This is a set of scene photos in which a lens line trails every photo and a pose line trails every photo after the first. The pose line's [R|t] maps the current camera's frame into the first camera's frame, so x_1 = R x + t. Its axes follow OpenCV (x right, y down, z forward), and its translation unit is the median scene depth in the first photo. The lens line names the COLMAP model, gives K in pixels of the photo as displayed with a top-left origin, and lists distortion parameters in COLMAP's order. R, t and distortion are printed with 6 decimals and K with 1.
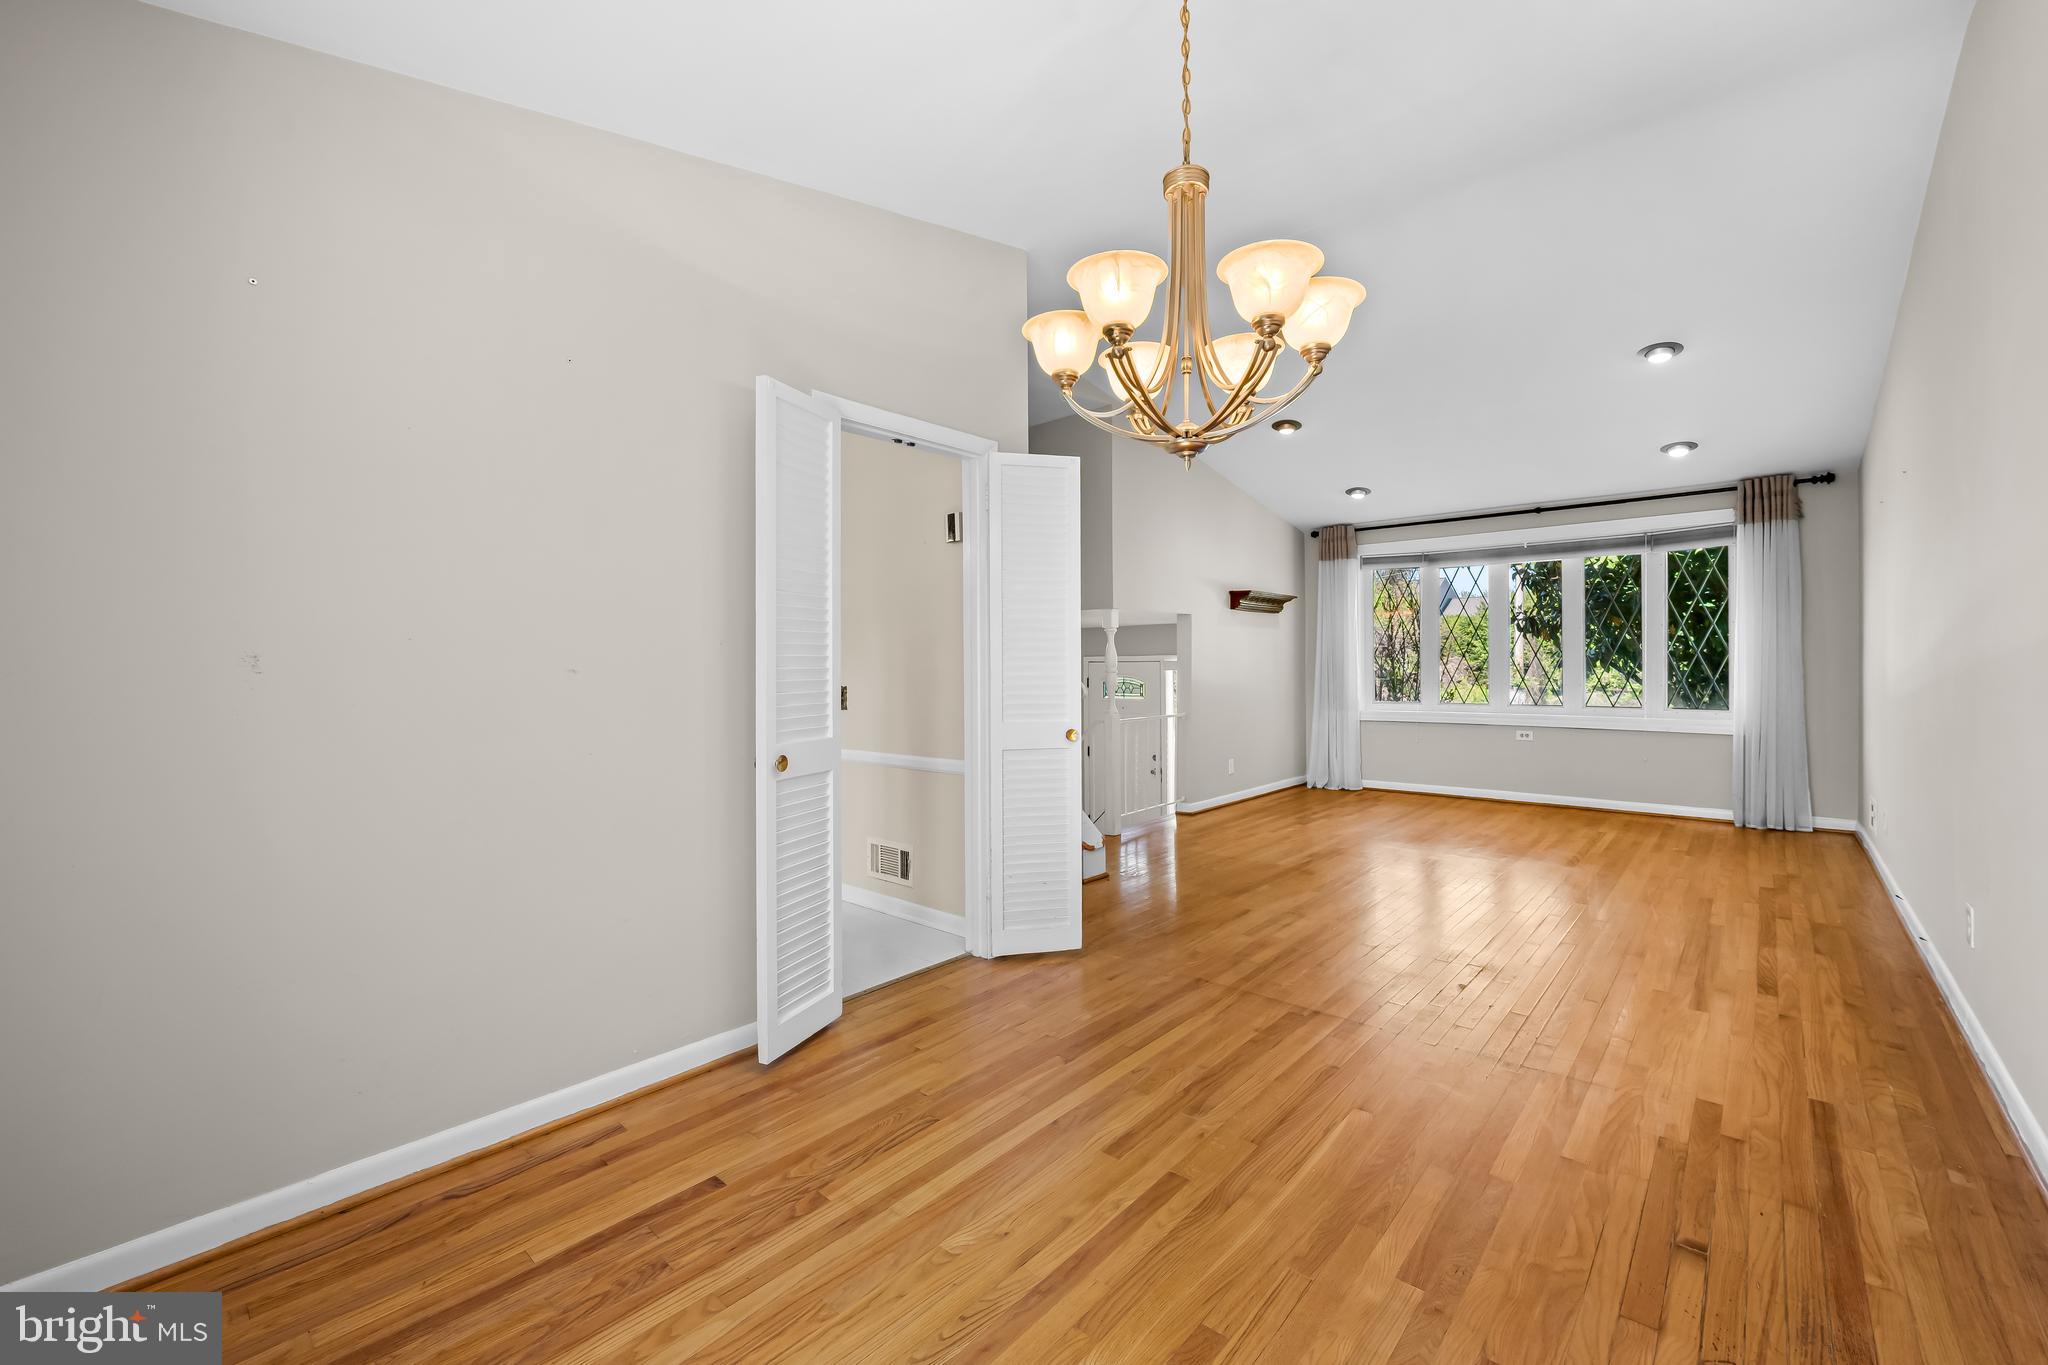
lens RADIAL K [[830.5, 0, 1027.7], [0, 830.5, 662.6], [0, 0, 1]] dist [-0.001432, -0.000225]
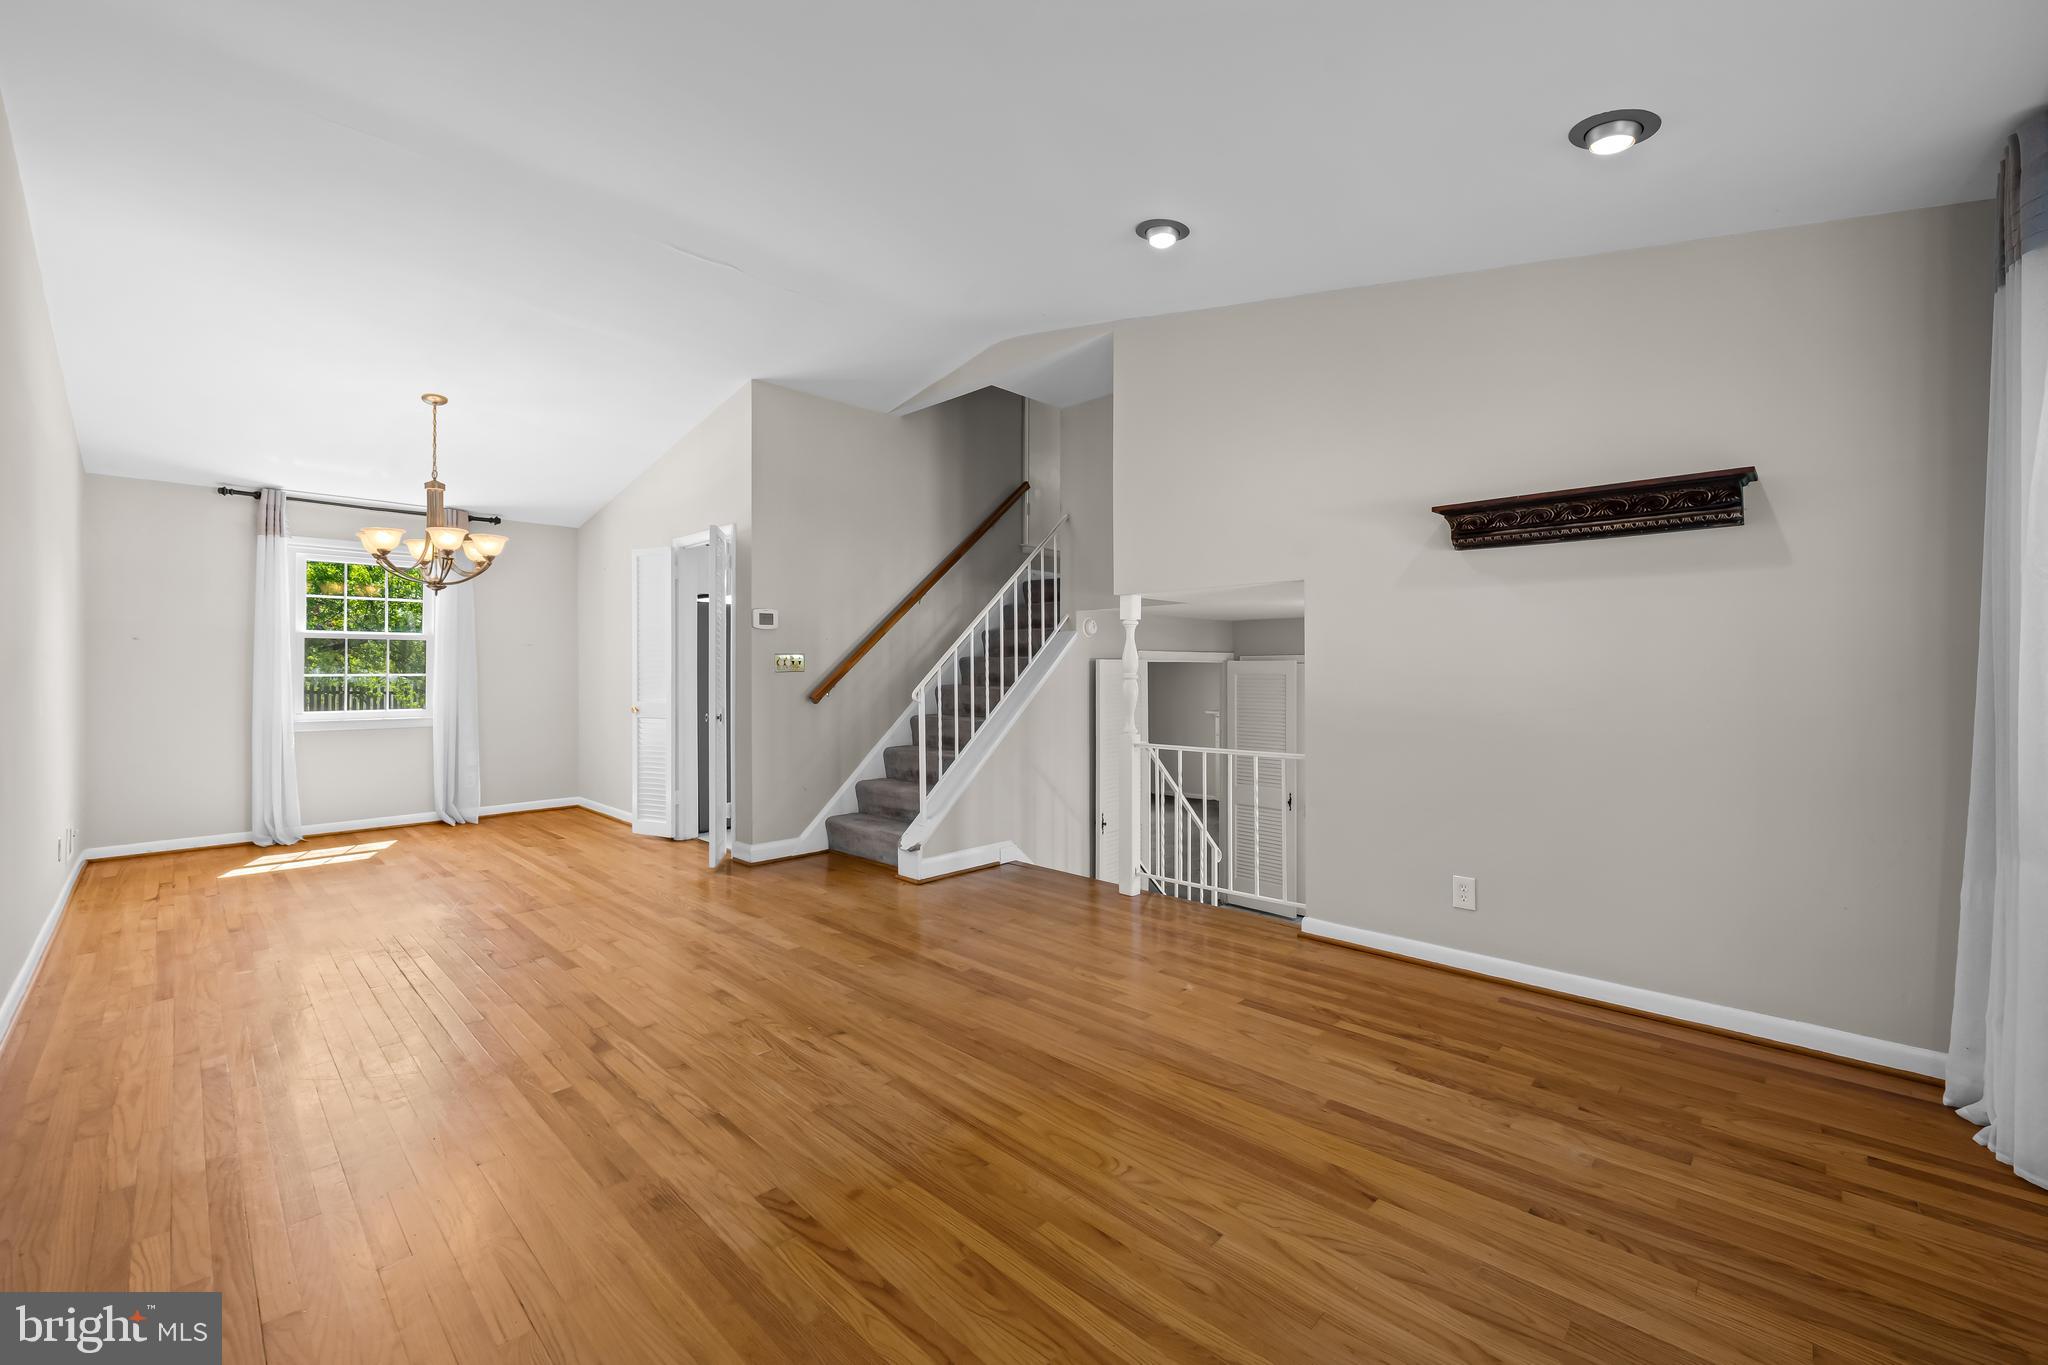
lens RADIAL K [[831.5, 0, 1036.4], [0, 831.5, 668.6], [0, 0, 1]] dist [0.000703, 0.000036]
pose [[-0.036159, 0.010038, -0.999296, 0.822663], [0.007488, 0.999924, 0.009773, -0.005683], [0.999318, -0.007130, -0.036231, 0.901844]]
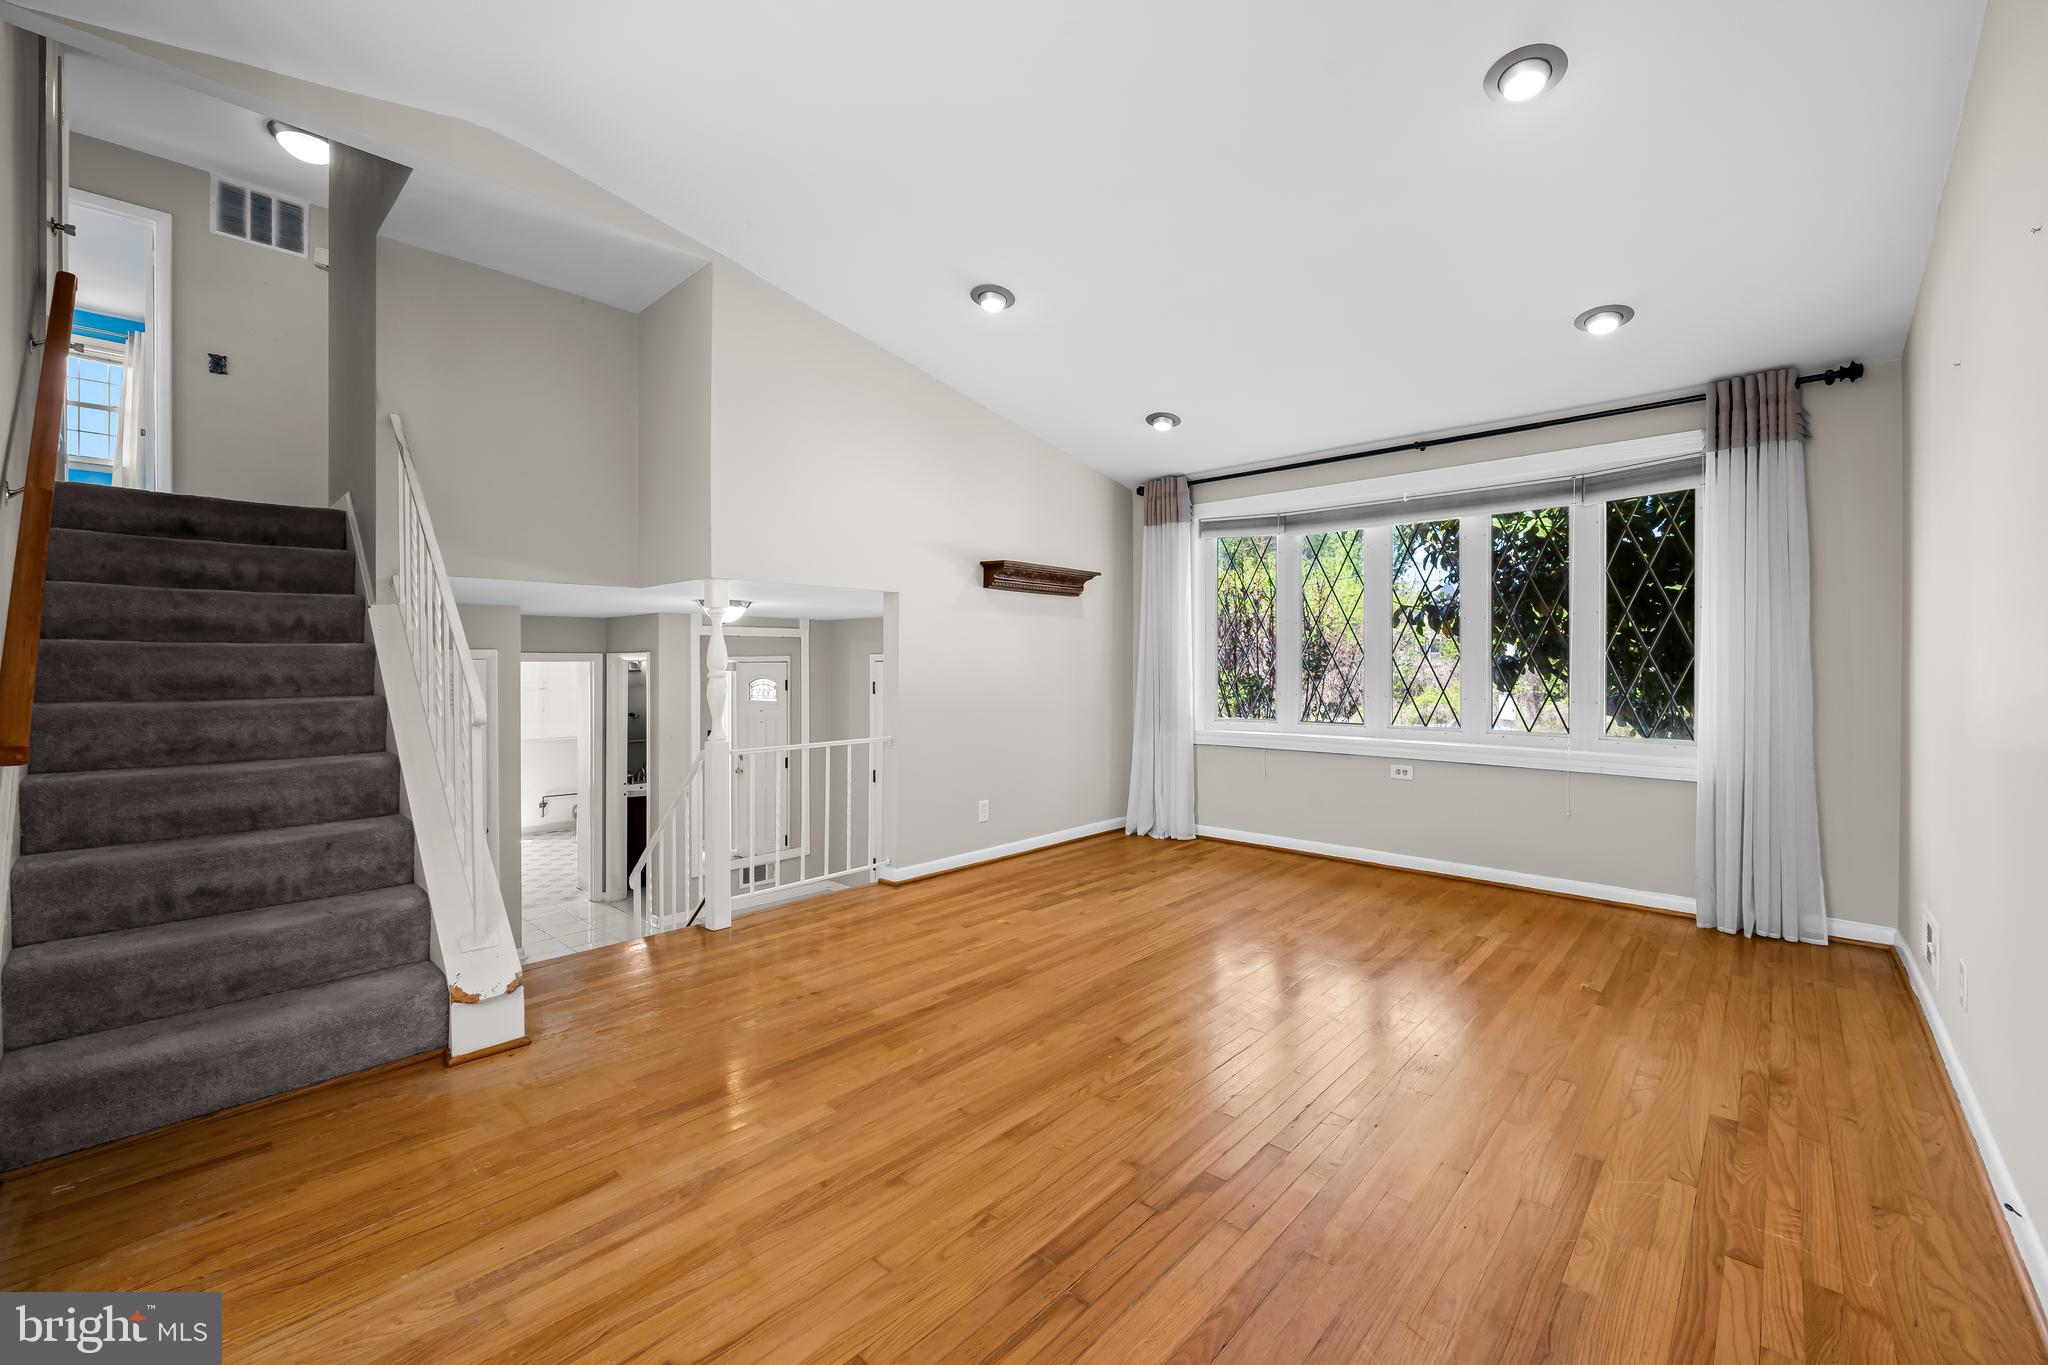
lens RADIAL K [[823.0, 0, 1021.1], [0, 823.0, 661.4], [0, 0, 1]] dist [-0.000993, 0.000074]
pose [[0.999751, 0.008180, -0.020782, 0.334982], [-0.008228, 0.999964, -0.002245, -0.000350], [0.020763, 0.002415, 0.999782, 0.348325]]
